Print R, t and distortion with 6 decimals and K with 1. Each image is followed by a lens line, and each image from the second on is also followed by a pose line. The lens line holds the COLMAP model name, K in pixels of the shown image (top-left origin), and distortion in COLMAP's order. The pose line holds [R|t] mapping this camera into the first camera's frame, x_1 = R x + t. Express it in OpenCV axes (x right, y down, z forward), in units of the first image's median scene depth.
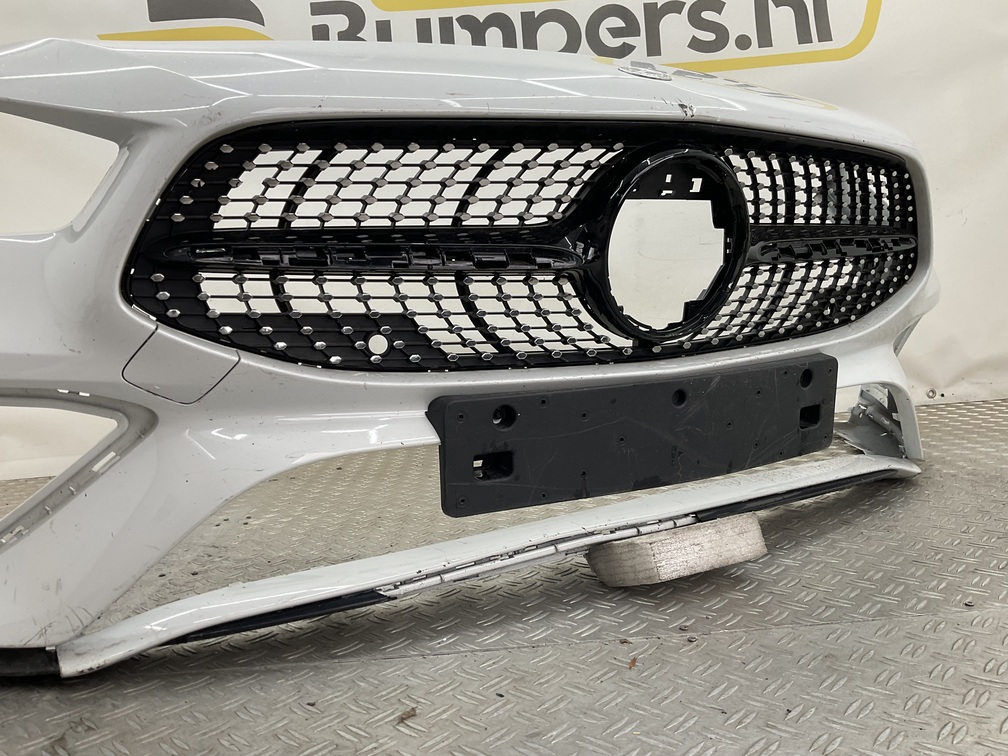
lens RADIAL K [[827.1, 0, 504.0], [0, 827.1, 378.0], [0, 0, 1]] dist [0.126944, -0.248406]
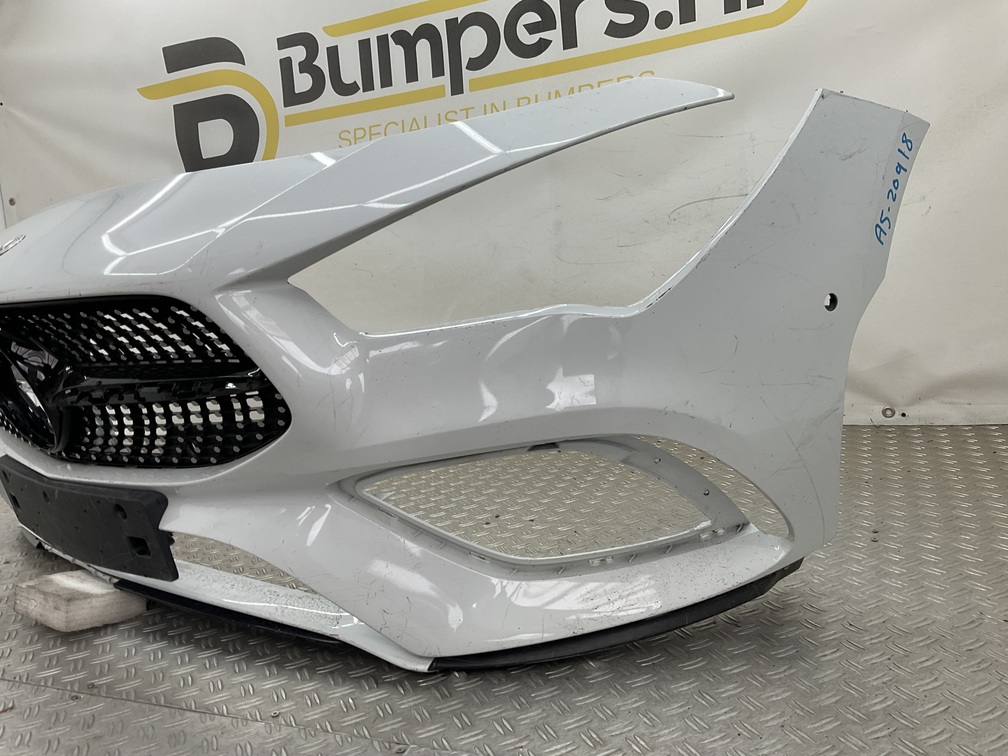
lens RADIAL K [[827.1, 0, 504.0], [0, 827.1, 378.0], [0, 0, 1]] dist [0.126944, -0.248406]
pose [[0.907254, 0.040607, -0.418619, 1.182483], [0.010315, 0.992880, 0.118668, -0.282981], [0.420458, -0.111980, 0.900375, 0.152596]]
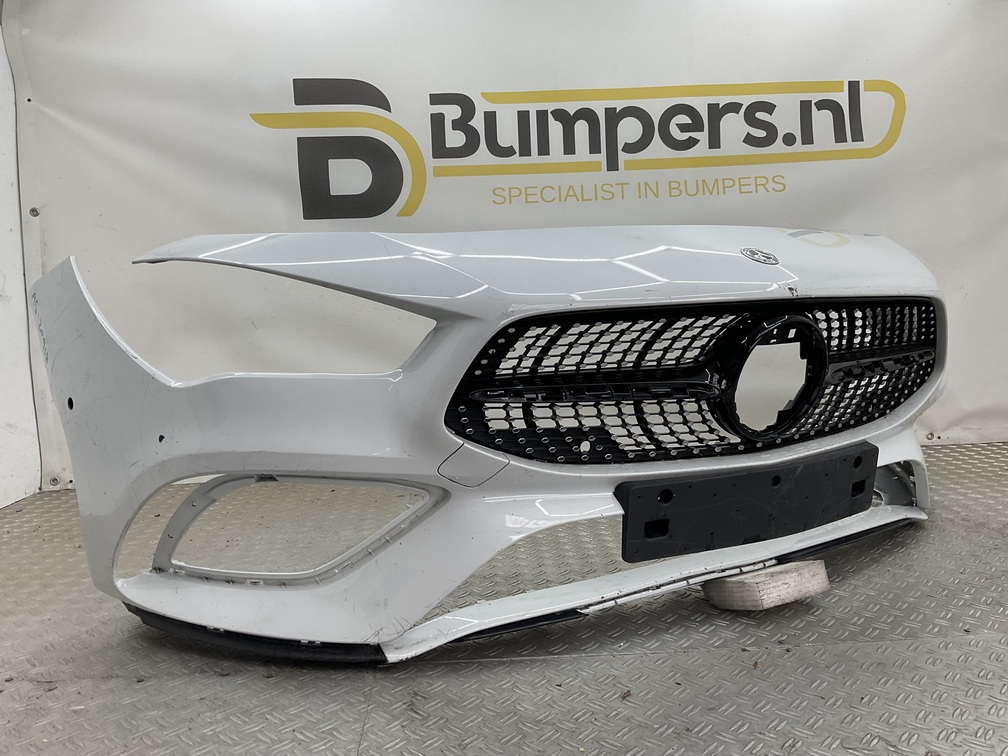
lens RADIAL K [[827.1, 0, 504.0], [0, 827.1, 378.0], [0, 0, 1]] dist [0.126944, -0.248406]
pose [[0.999247, 0.033350, 0.019834, -0.301508], [-0.033945, 0.998959, 0.030463, -0.187307], [-0.018797, -0.031113, 0.999339, -0.446909]]
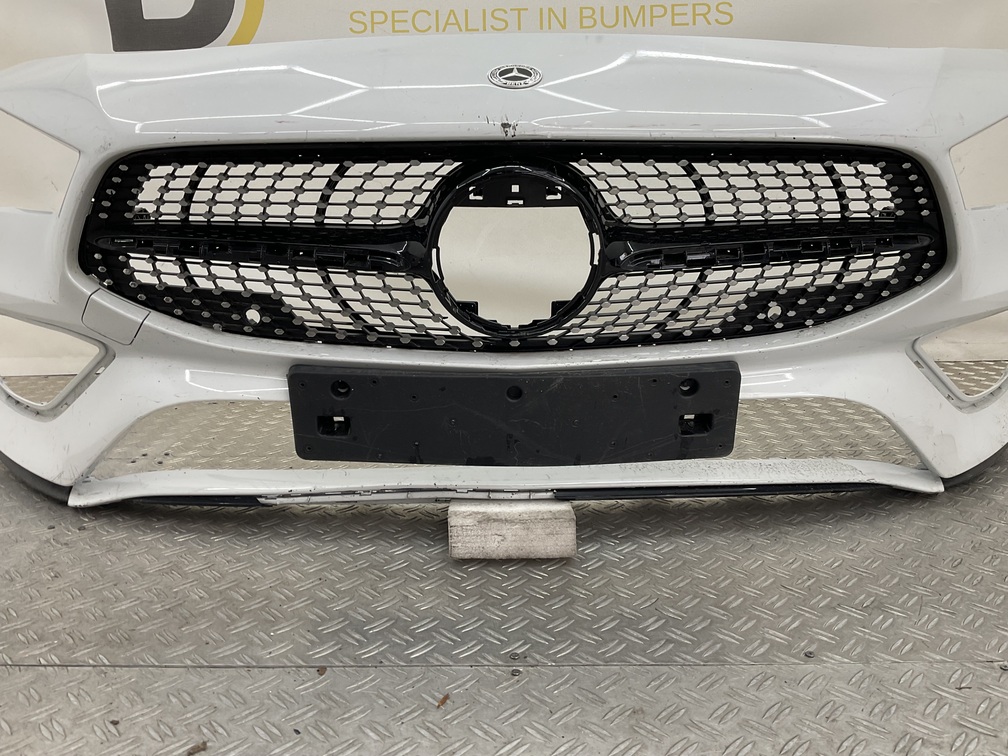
lens RADIAL K [[827.1, 0, 504.0], [0, 827.1, 378.0], [0, 0, 1]] dist [0.126944, -0.248406]
pose [[0.877796, 0.180783, -0.443612, 0.689489], [-0.084597, 0.970002, 0.227903, -0.246137], [0.471506, -0.162524, 0.866757, 0.059834]]
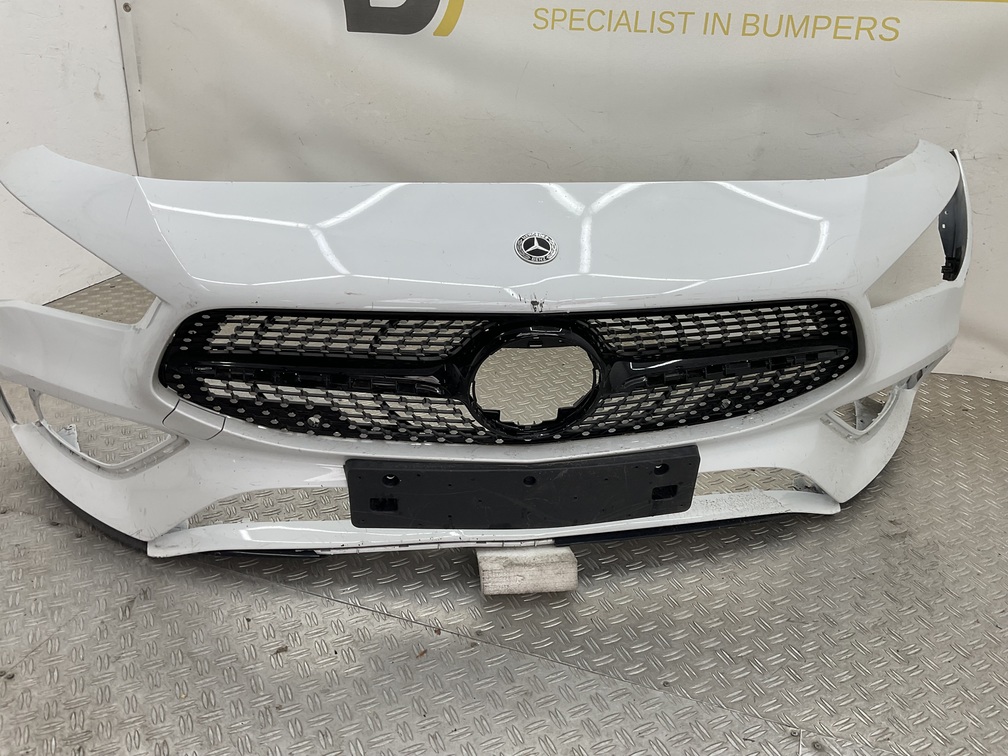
lens RADIAL K [[827.1, 0, 504.0], [0, 827.1, 378.0], [0, 0, 1]] dist [0.126944, -0.248406]
pose [[0.923501, 0.239387, -0.299734, 0.556481], [-0.107689, 0.911748, 0.396383, -0.690421], [0.368171, -0.333782, 0.867779, -0.161620]]
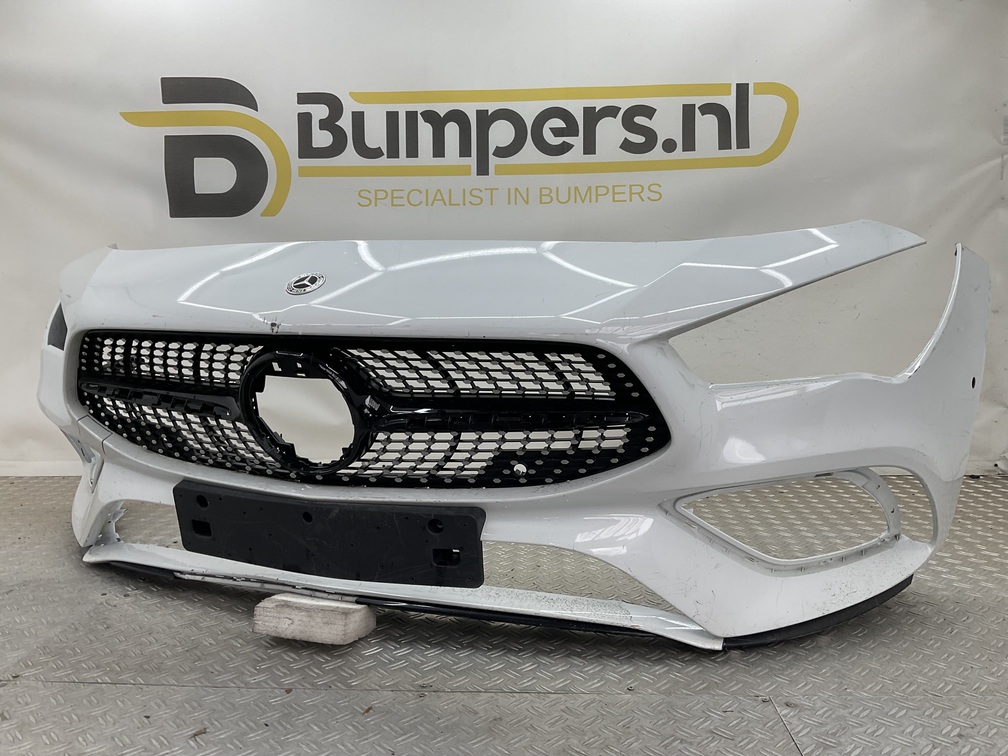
lens RADIAL K [[825.7, 0, 504.0], [0, 825.7, 378.0], [0, 0, 1]] dist [0.163898, -0.358462]
pose [[0.994705, 0.072543, -0.072800, 0.378388], [-0.069968, 0.996851, 0.037324, -0.255430], [0.075278, -0.032033, 0.996648, -0.351347]]
